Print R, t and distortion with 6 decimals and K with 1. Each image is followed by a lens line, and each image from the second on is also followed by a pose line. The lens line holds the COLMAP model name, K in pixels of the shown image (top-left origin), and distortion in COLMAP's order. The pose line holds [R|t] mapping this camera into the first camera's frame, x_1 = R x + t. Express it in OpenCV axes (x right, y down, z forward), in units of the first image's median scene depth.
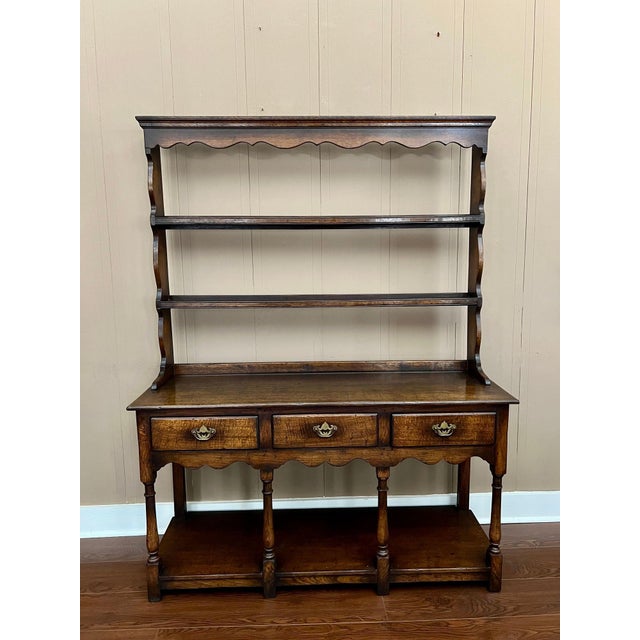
lens RADIAL K [[481.9, 0, 312.4], [0, 481.9, 325.6], [0, 0, 1]] dist [0.071305, -0.043558]
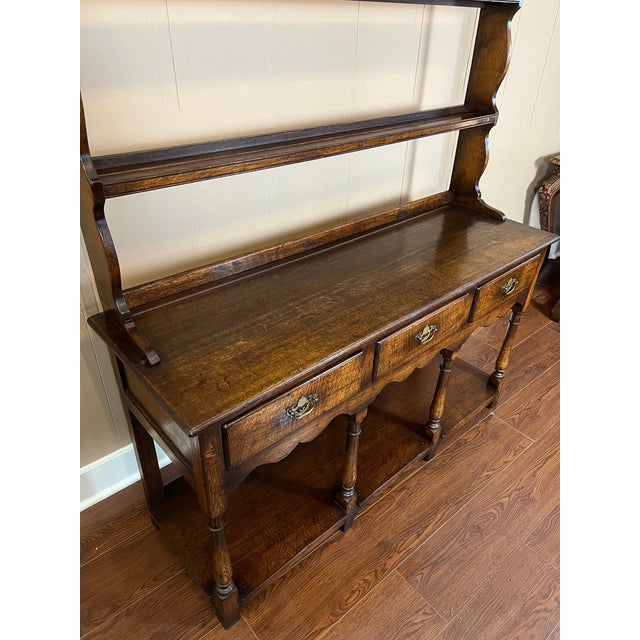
lens RADIAL K [[481.9, 0, 327.7], [0, 481.9, 330.9], [0, 0, 1]] dist [0.071305, -0.043558]
pose [[0.746174, -0.335991, 0.574747, -0.492774], [0.046359, 0.887434, 0.458598, -0.132355], [-0.664135, -0.315549, 0.677756, 0.570991]]
